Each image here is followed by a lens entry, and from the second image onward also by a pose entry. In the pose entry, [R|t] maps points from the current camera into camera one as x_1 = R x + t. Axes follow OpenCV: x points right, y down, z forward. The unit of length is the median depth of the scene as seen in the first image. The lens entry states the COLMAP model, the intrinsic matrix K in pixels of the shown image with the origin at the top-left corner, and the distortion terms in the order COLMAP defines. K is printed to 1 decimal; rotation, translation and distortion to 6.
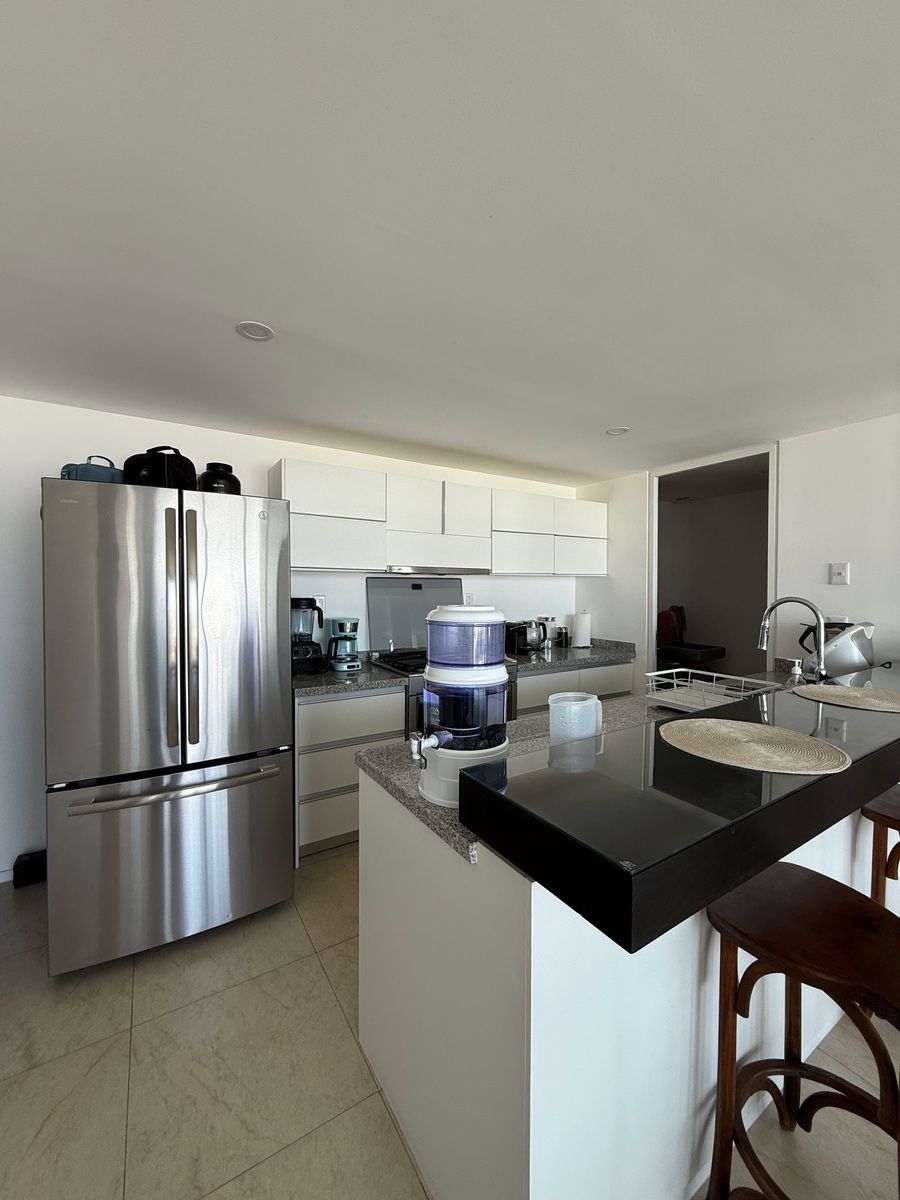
lens RADIAL K [[474.7, 0, 447.9], [0, 474.7, 593.1], [0, 0, 1]] dist [-0.002022, -0.000353]
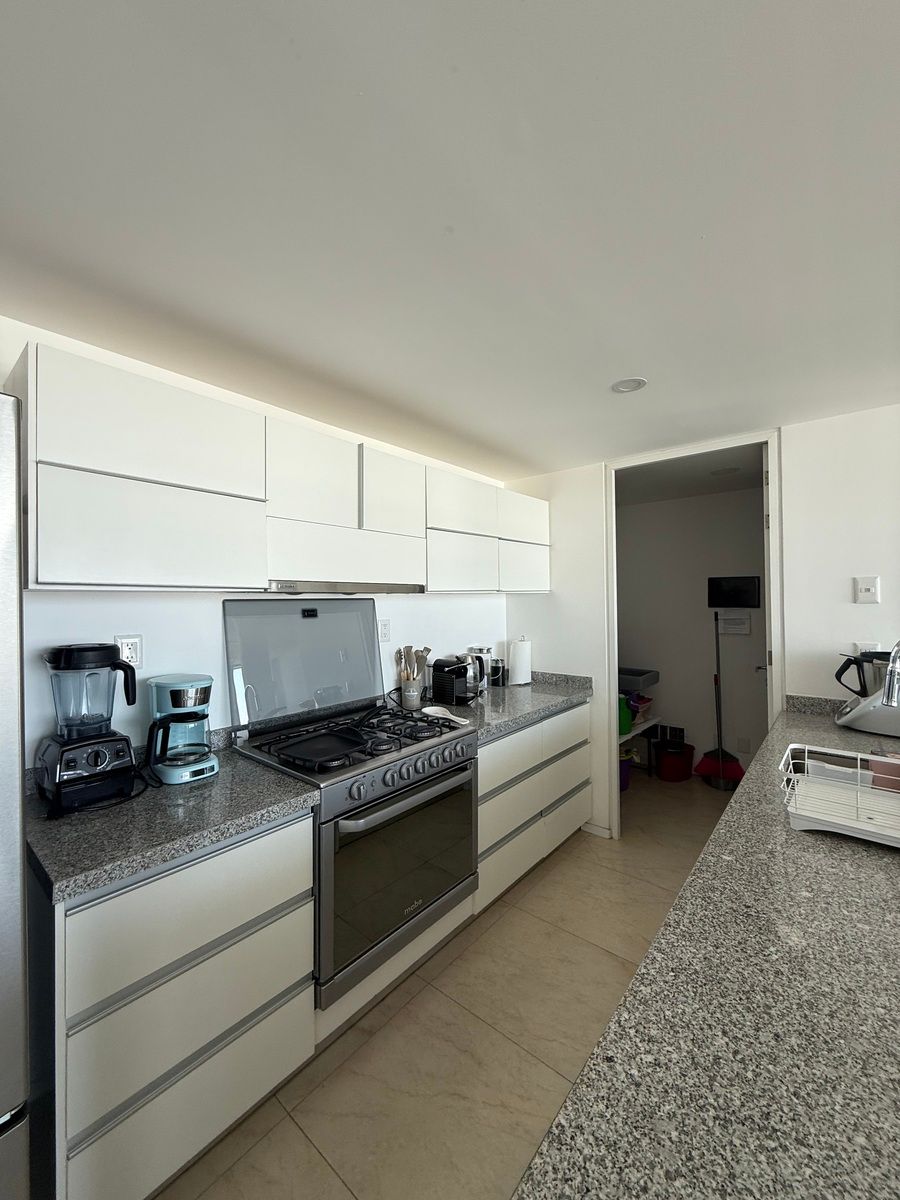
lens RADIAL K [[474.7, 0, 447.9], [0, 474.7, 593.1], [0, 0, 1]] dist [-0.002022, -0.000353]
pose [[0.951487, -0.008685, 0.307568, -0.091785], [0.017161, 0.999543, -0.024867, -0.023063], [-0.307211, 0.028939, 0.951201, 0.375928]]
